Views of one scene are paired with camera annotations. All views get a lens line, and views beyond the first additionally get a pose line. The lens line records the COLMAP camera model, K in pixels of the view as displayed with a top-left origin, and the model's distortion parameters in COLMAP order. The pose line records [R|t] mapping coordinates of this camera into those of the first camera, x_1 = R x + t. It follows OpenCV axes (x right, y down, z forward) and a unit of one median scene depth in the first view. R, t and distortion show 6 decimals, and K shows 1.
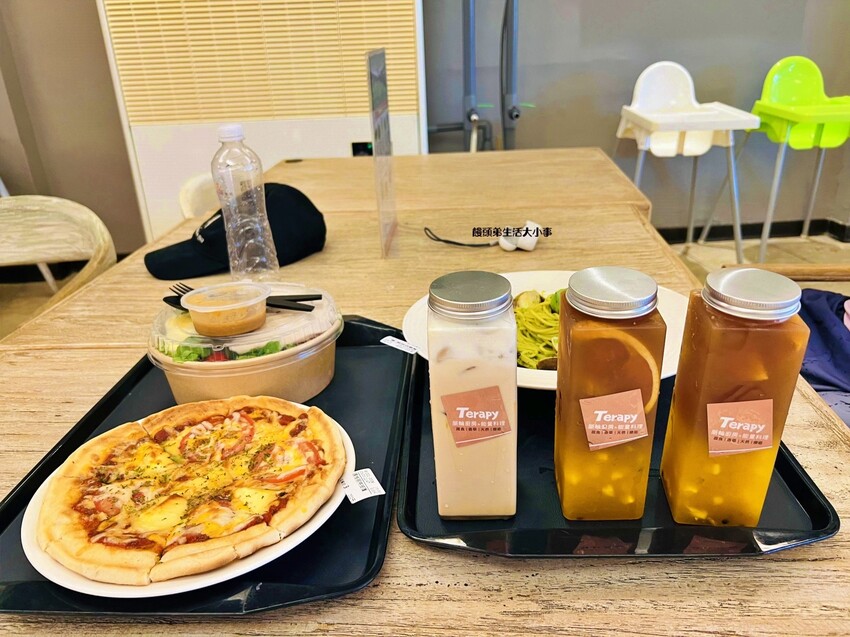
lens RADIAL K [[655.0, 0, 447.3], [0, 655.0, 318.5], [0, 0, 1]] dist [0.027344, -0.000663]
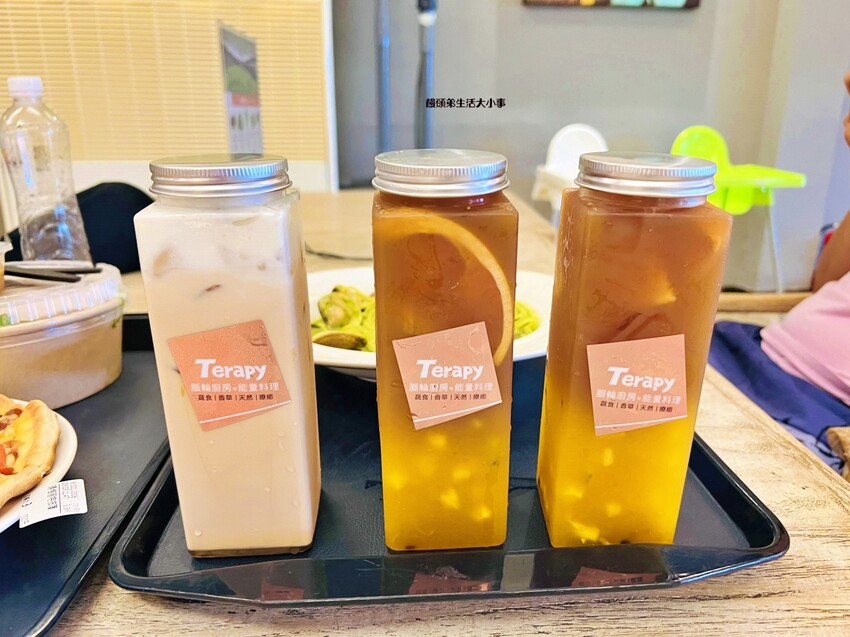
lens RADIAL K [[655.0, 0, 447.3], [0, 655.0, 318.5], [0, 0, 1]] dist [0.027344, -0.000663]
pose [[0.994420, 0.008373, 0.105156, 0.168665], [0.003869, 0.993279, -0.115679, 0.156372], [-0.105418, 0.115440, 0.987705, 0.333996]]
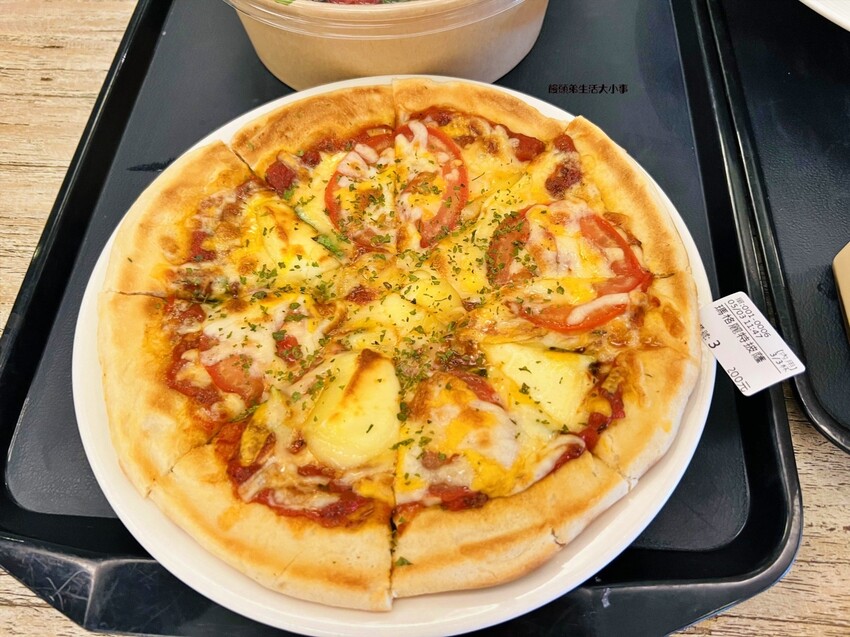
lens RADIAL K [[655.0, 0, 447.3], [0, 655.0, 318.5], [0, 0, 1]] dist [0.027344, -0.000663]
pose [[0.999415, 0.032031, 0.011991, -0.366539], [-0.032617, 0.787153, 0.615895, -0.050383], [0.010289, -0.615925, 0.787737, 0.649426]]
